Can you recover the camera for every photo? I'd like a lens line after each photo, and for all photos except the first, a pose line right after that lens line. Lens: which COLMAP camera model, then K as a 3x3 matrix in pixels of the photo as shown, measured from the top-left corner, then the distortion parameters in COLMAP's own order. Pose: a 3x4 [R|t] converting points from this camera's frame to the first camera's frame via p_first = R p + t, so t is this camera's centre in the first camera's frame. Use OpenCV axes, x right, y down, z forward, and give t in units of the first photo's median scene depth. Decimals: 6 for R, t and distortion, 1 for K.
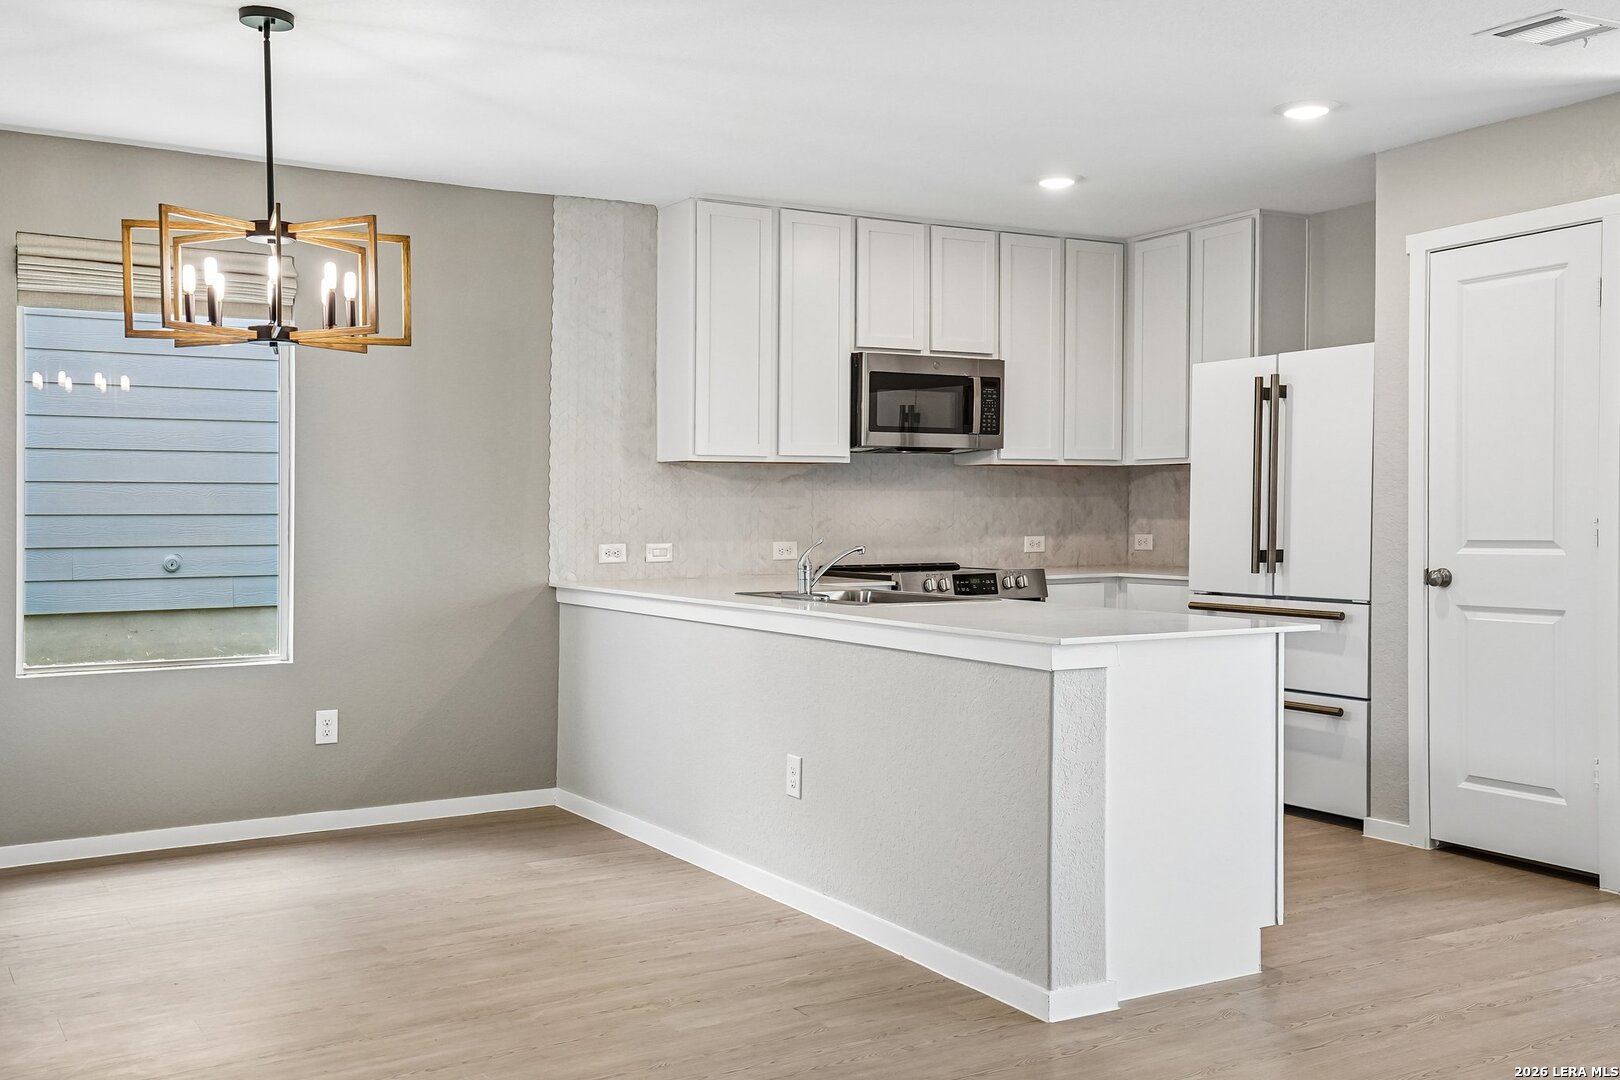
lens RADIAL K [[1623.5, 0, 817.2], [0, 1623.5, 568.1], [0, 0, 1]] dist [0.082750, 0.000187]
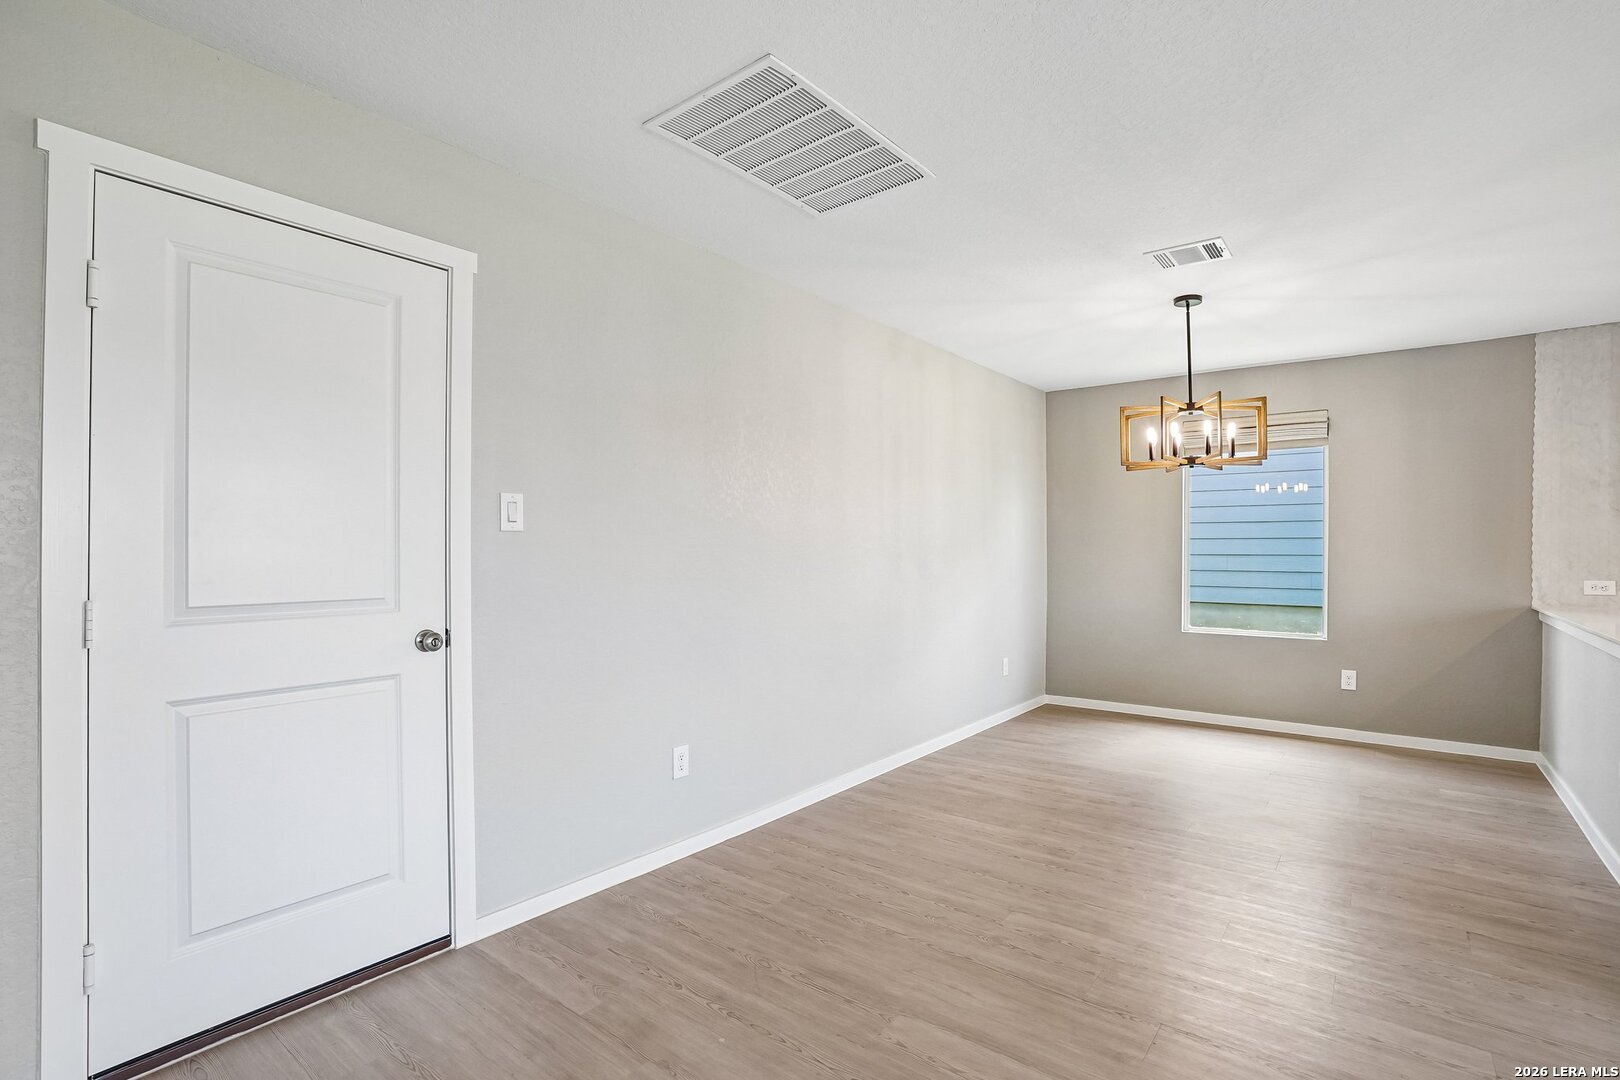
lens RADIAL K [[758.6, 0, 807.3], [0, 758.6, 564.6], [0, 0, 1]] dist [-0.000233, -0.000066]
pose [[0.345500, 0.020409, -0.938197, 0.233040], [-0.042869, 0.999063, 0.005946, -0.003892], [0.937439, 0.038165, 0.346052, 0.177567]]
